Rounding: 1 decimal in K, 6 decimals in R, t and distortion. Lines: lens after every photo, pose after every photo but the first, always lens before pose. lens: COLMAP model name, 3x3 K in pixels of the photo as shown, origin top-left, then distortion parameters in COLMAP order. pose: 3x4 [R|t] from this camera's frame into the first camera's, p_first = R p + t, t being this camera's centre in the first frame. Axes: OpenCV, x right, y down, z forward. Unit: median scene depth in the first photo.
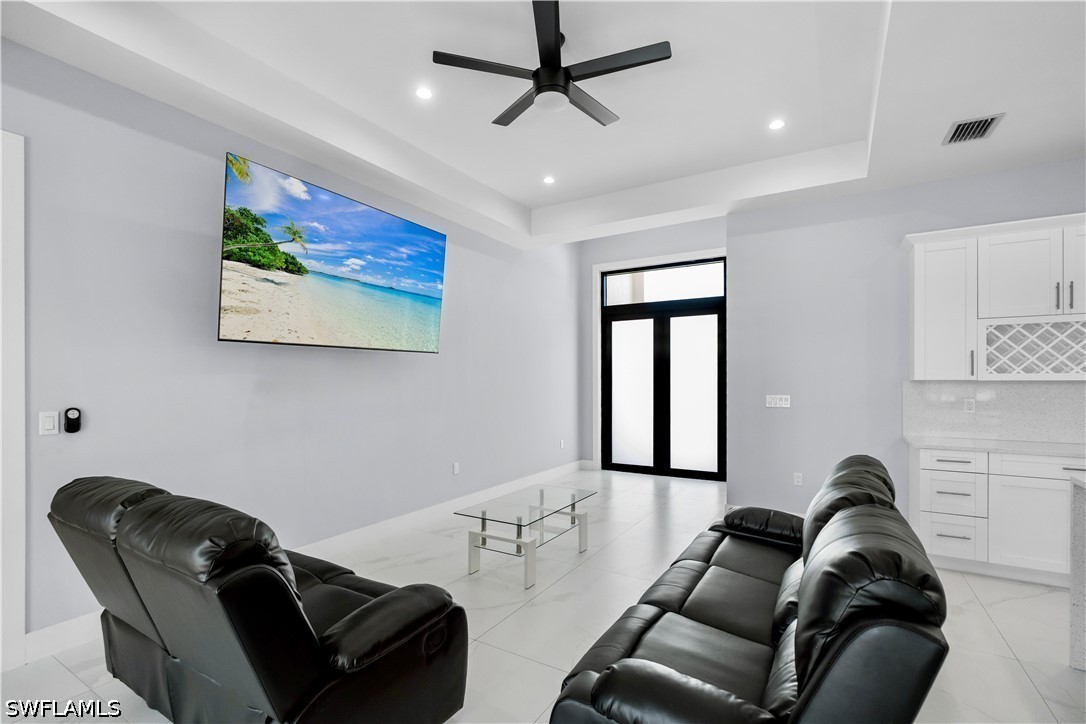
lens RADIAL K [[484.7, 0, 534.6], [0, 484.7, 374.6], [0, 0, 1]] dist [-0.005101, -0.001027]
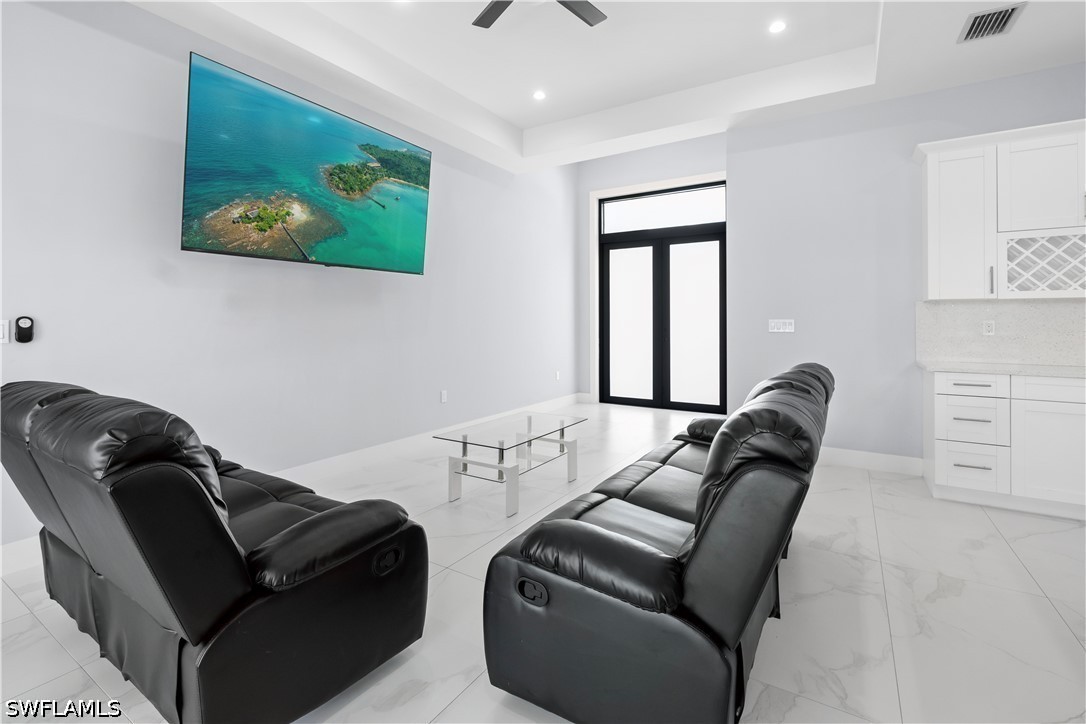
lens RADIAL K [[484.7, 0, 527.5], [0, 484.7, 313.3], [0, 0, 1]] dist [-0.005101, -0.001027]
pose [[0.999661, -0.000026, -0.026017, 0.038600], [-0.000140, 0.999980, -0.006382, 0.045330], [0.026017, 0.006383, 0.999641, 0.050033]]
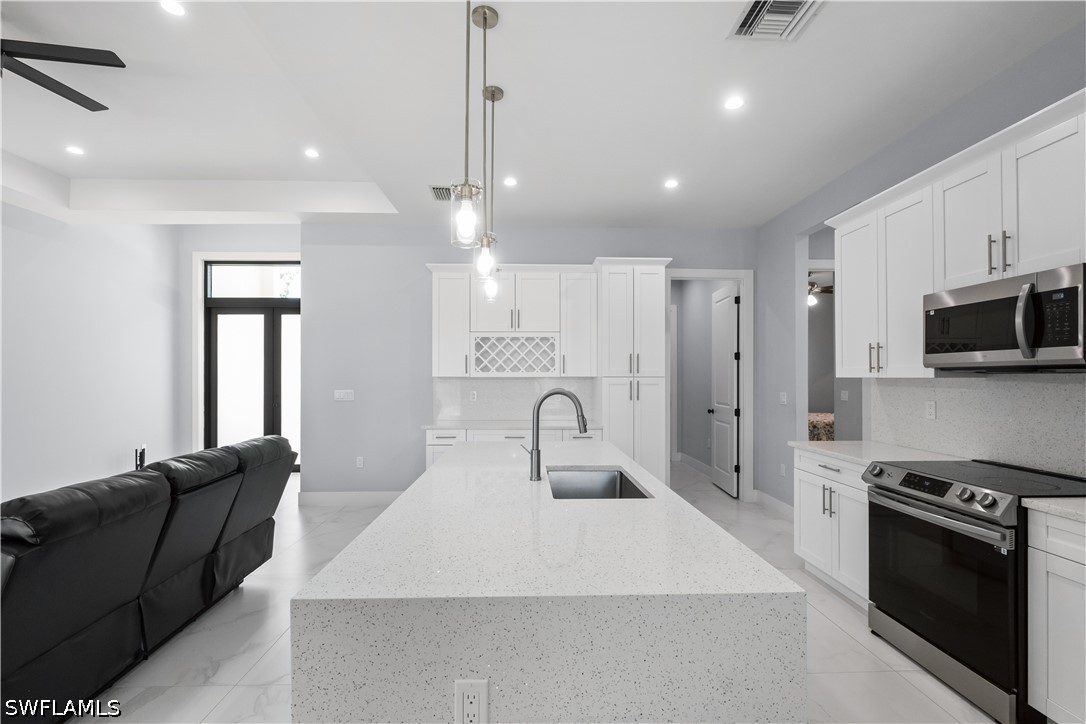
lens RADIAL K [[484.7, 0, 539.1], [0, 484.7, 370.3], [0, 0, 1]] dist [-0.005101, -0.001027]
pose [[0.839292, 0.008697, 0.543611, 0.332700], [-0.007697, 0.999962, -0.004115, -0.002678], [-0.543626, -0.000731, 0.839327, -0.253428]]
